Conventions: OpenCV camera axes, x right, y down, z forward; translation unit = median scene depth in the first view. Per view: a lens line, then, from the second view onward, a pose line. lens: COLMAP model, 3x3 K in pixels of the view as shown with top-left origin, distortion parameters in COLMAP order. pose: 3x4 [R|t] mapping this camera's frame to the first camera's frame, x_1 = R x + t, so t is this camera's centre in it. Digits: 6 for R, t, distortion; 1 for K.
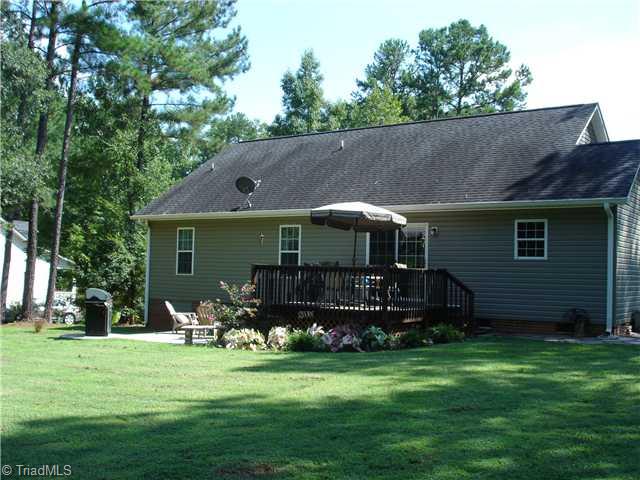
lens RADIAL K [[773.9, 0, 320.1], [0, 773.9, 239.5], [0, 0, 1]] dist [-0.126525, 0.000000]
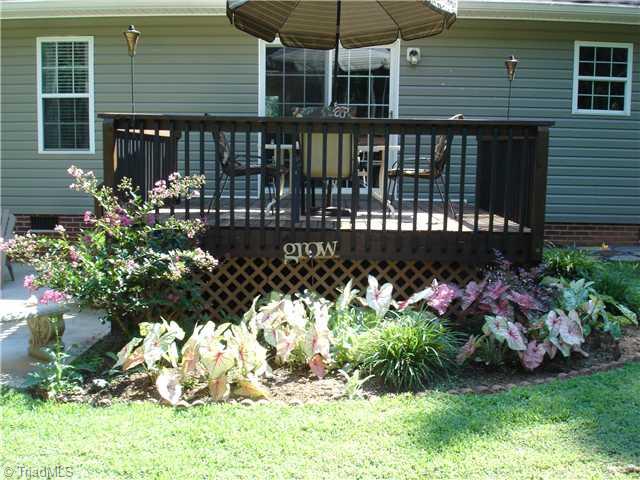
lens RADIAL K [[773.9, 0, 319.6], [0, 773.9, 240.3], [0, 0, 1]] dist [-0.126525, 0.000000]
pose [[0.831161, -0.079137, 0.550372, -0.206064], [-0.017804, 0.985525, 0.168593, 0.026665], [-0.555747, -0.149926, 0.817721, 0.645107]]
